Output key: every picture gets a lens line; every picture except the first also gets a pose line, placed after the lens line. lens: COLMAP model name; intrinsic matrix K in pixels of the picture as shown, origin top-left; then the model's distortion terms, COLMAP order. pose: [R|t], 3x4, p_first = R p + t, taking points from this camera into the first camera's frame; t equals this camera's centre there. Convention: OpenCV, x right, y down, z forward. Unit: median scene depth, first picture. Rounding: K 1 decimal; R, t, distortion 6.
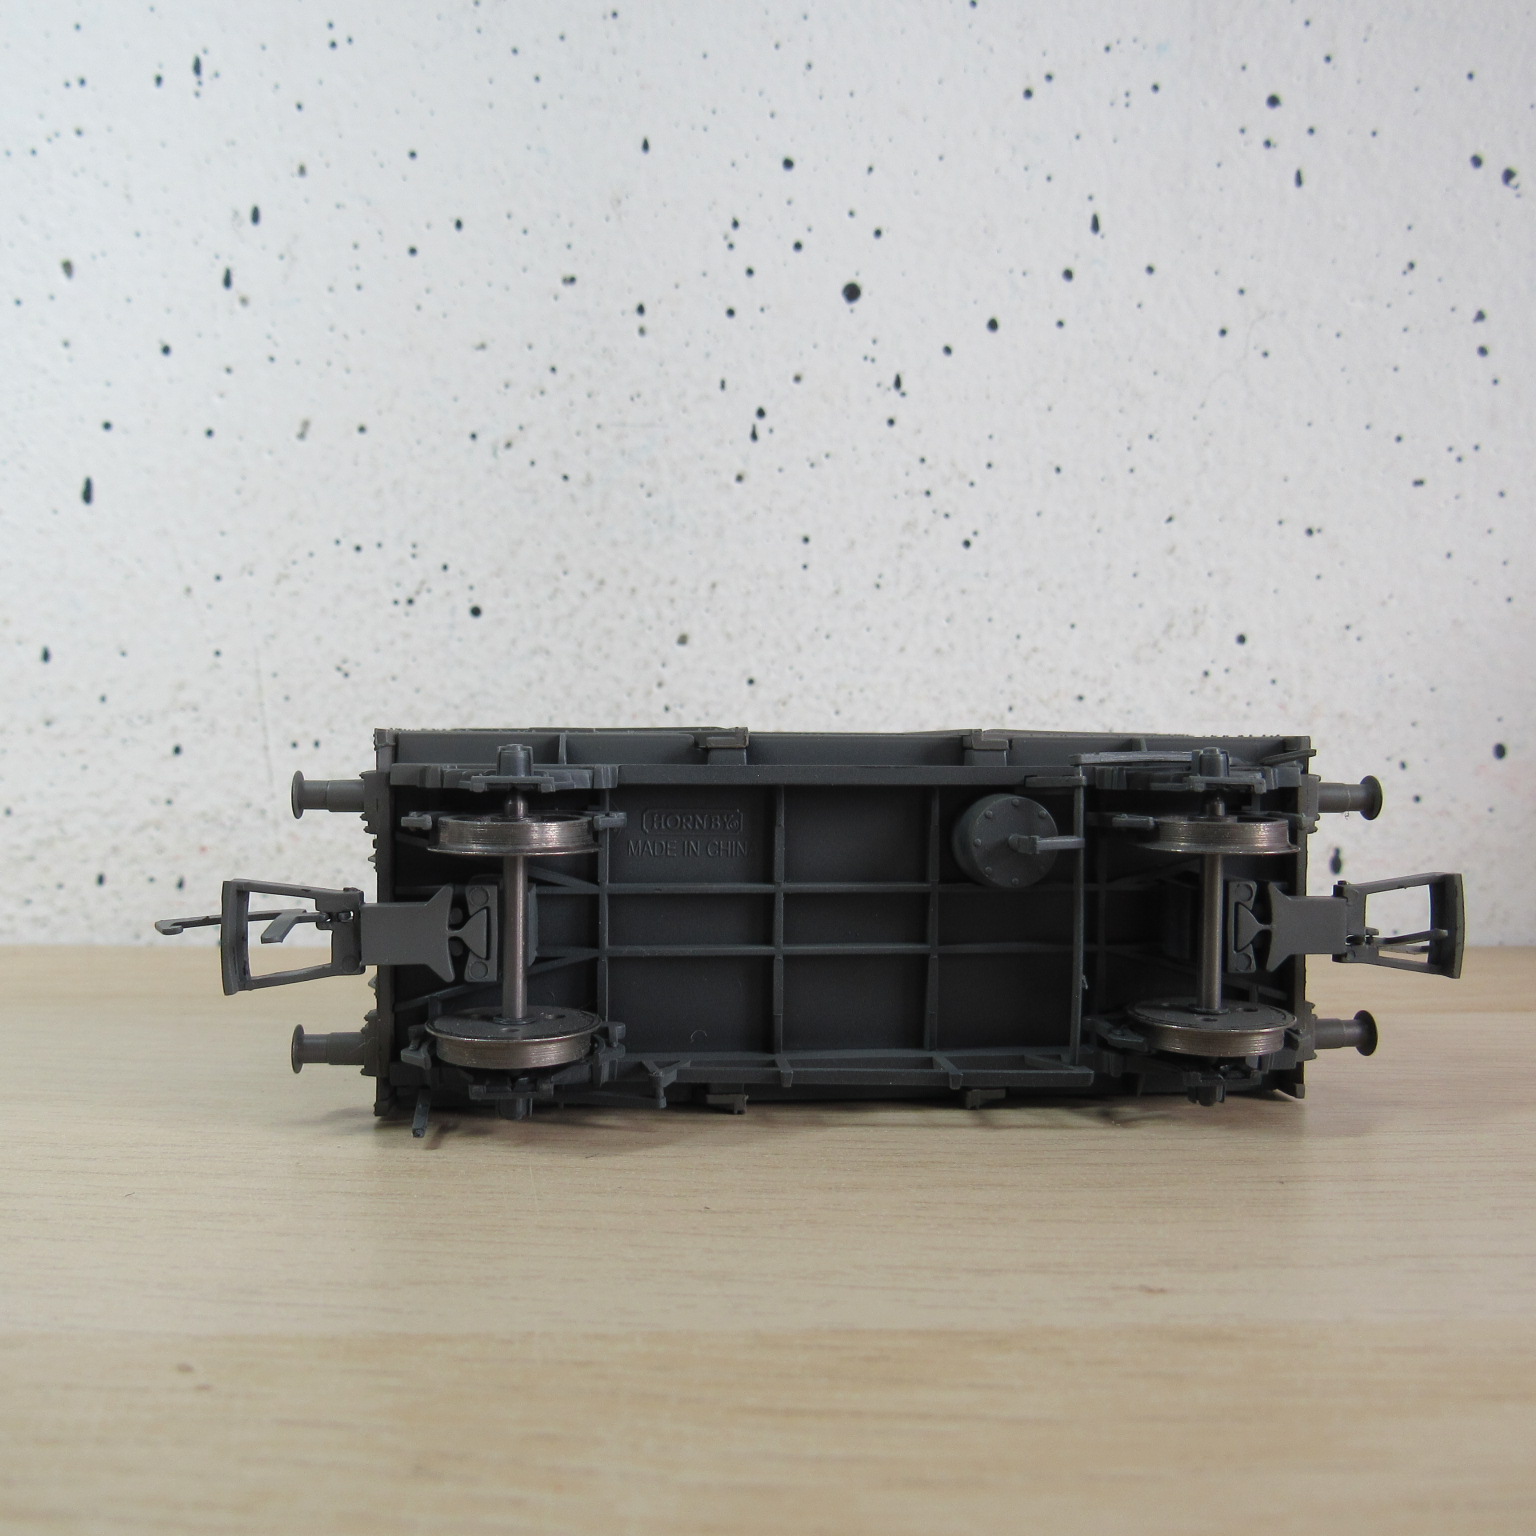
lens RADIAL K [[1490.4, 0, 778.7], [0, 1490.4, 768.4], [0, 0, 1]] dist [-0.009955, 0.001894]
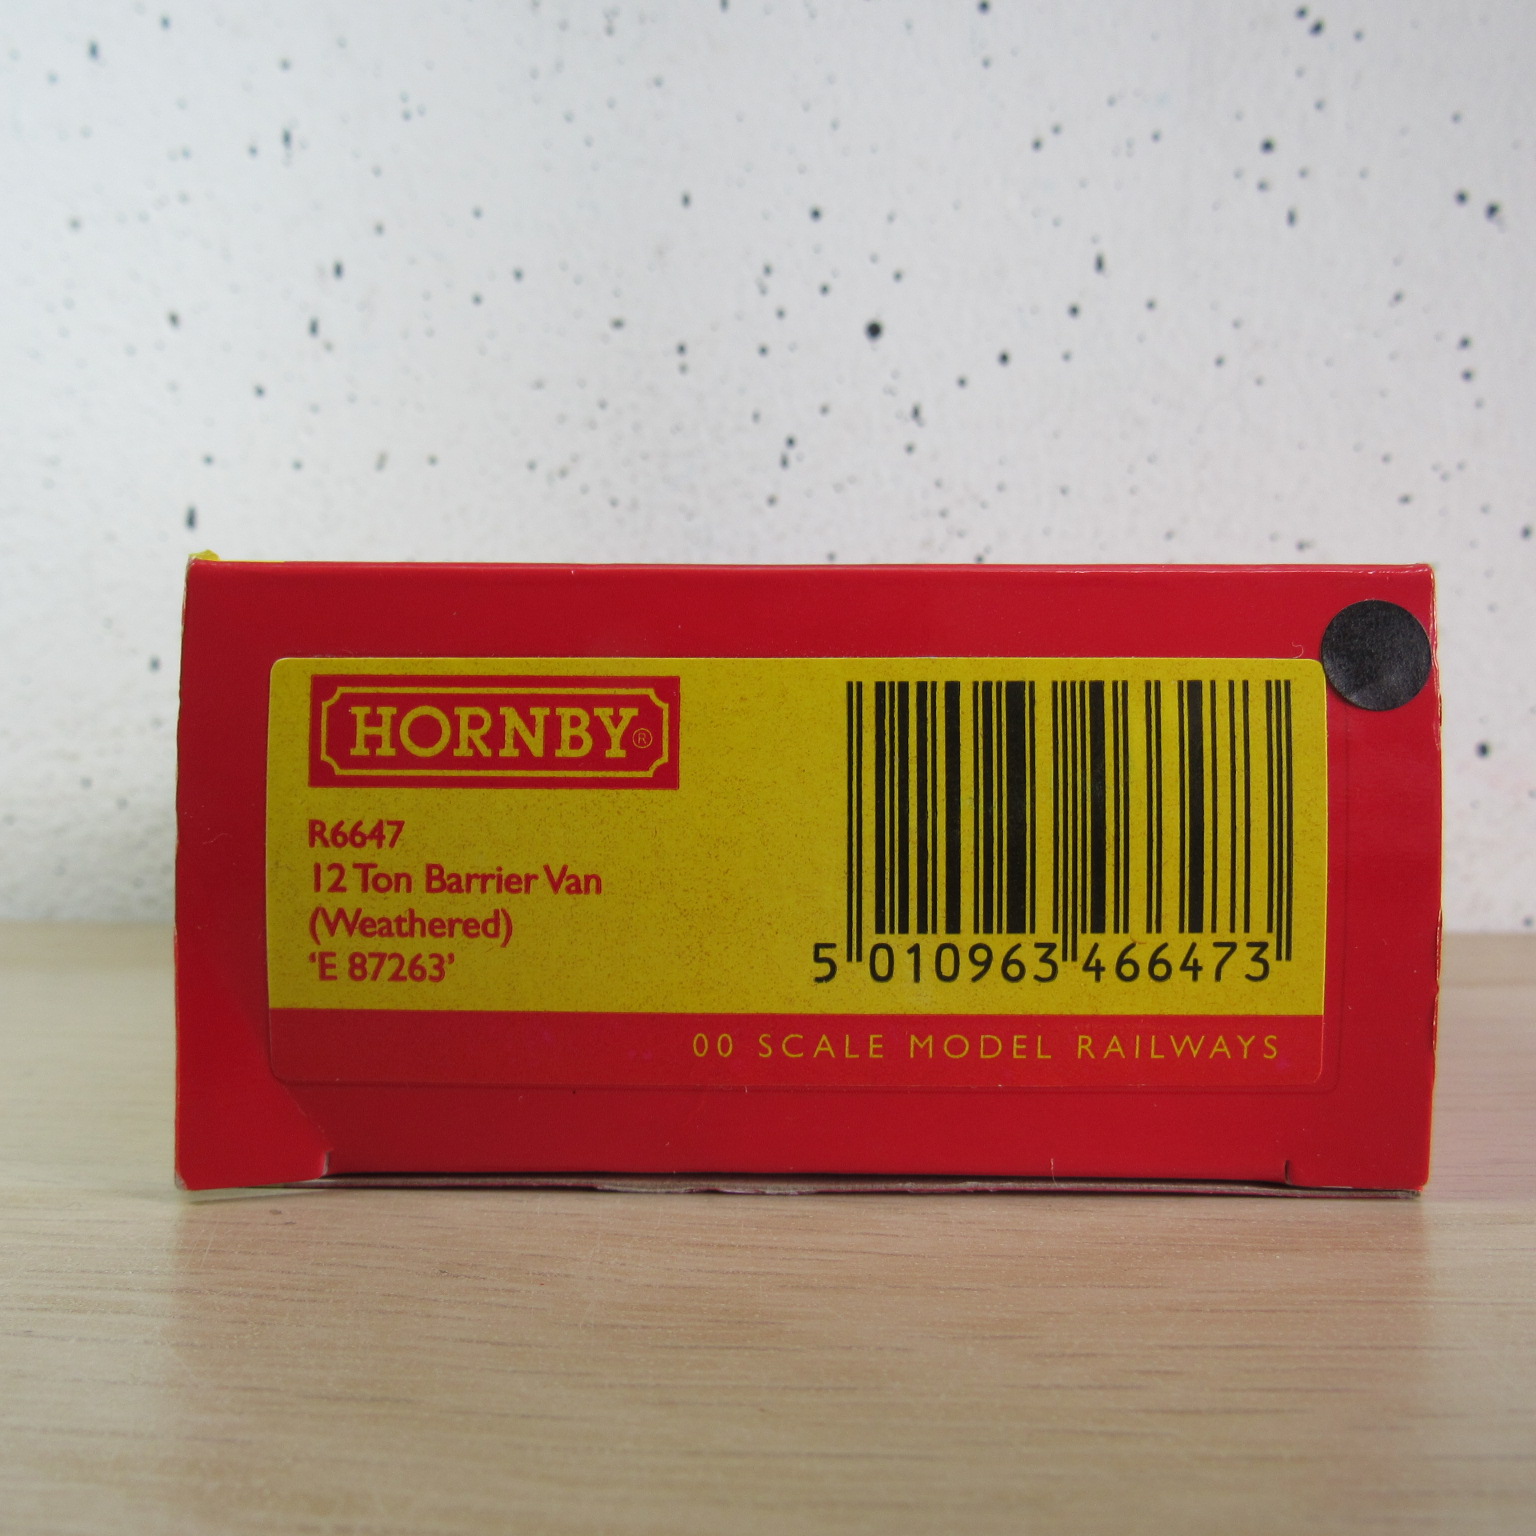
lens RADIAL K [[1490.4, 0, 778.7], [0, 1490.4, 768.4], [0, 0, 1]] dist [-0.009955, 0.001894]
pose [[0.998546, 0.000886, -0.053894, 0.038997], [-0.000855, 0.999999, 0.000603, 0.001497], [0.053894, -0.000556, 0.998546, -0.098224]]
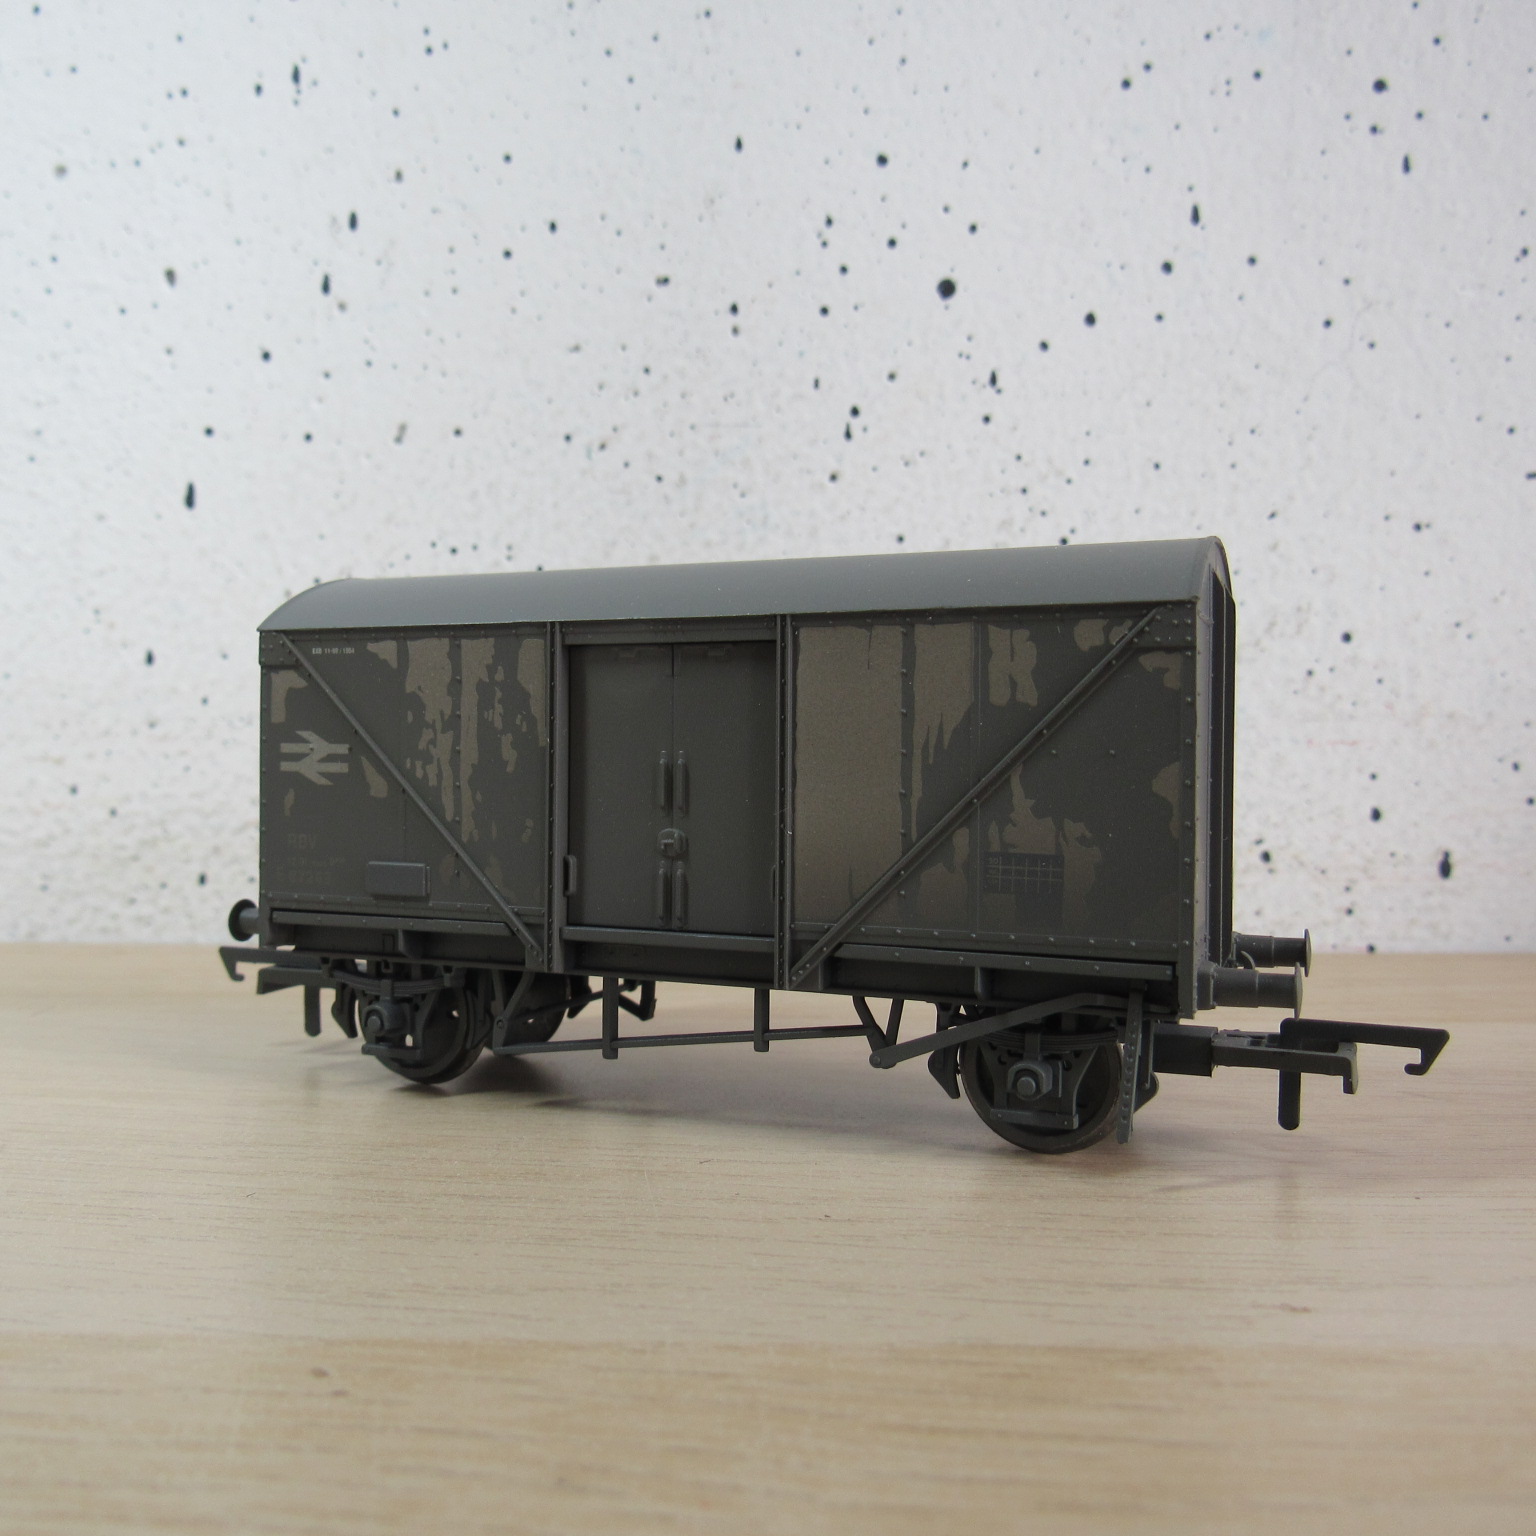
lens RADIAL K [[1491.8, 0, 779.1], [0, 1491.8, 767.0], [0, 0, 1]] dist [-0.008268, 0.004336]
pose [[0.998800, -0.000049, -0.048981, -0.013766], [-0.000027, 0.999999, -0.001554, -0.000268], [0.048981, 0.001554, 0.998799, 0.005459]]
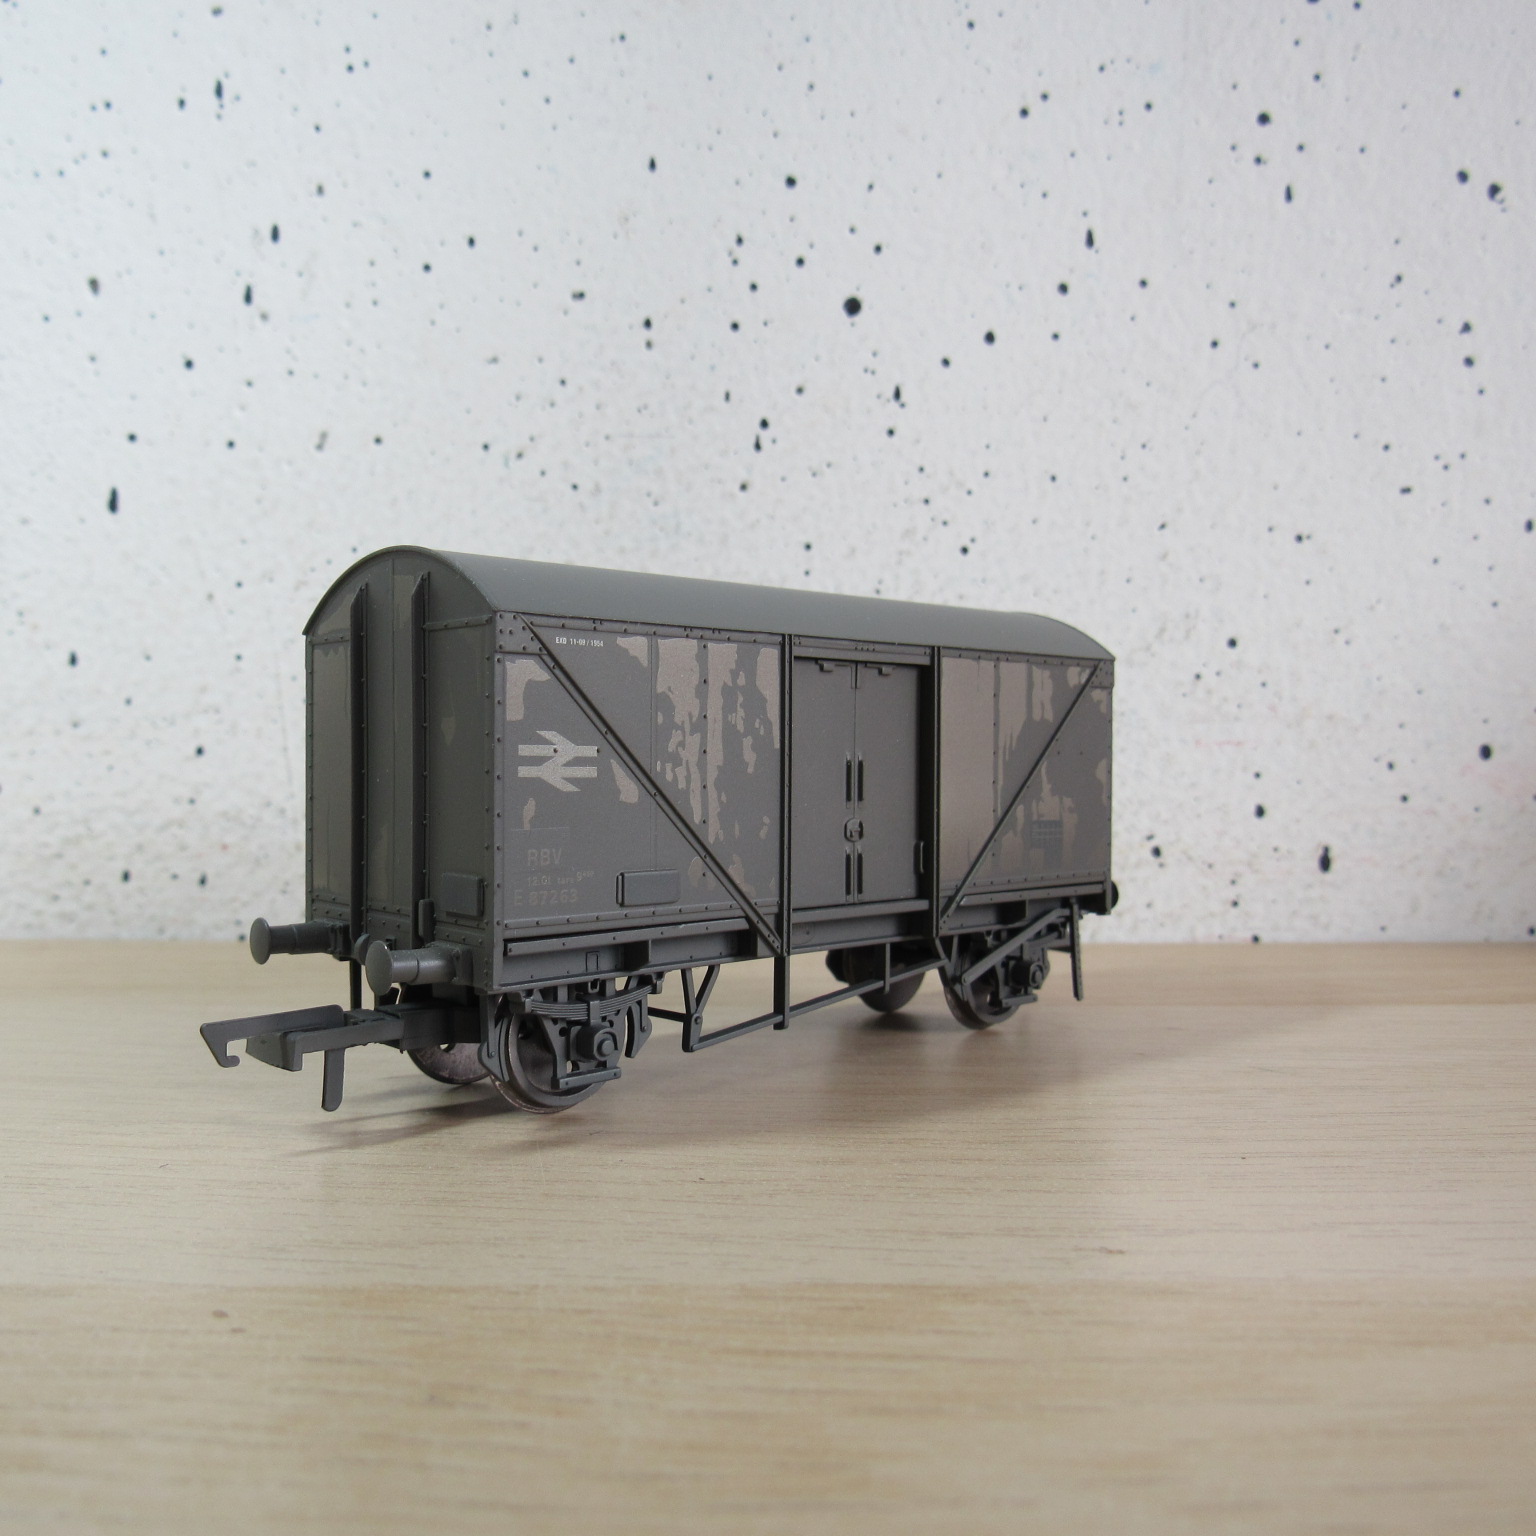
lens RADIAL K [[1490.4, 0, 778.7], [0, 1490.4, 768.4], [0, 0, 1]] dist [-0.009955, 0.001894]
pose [[0.999961, -0.000009, -0.008799, 0.007163], [0.000002, 1.000000, -0.000713, 0.000439], [0.008799, 0.000713, 0.999961, -0.030300]]
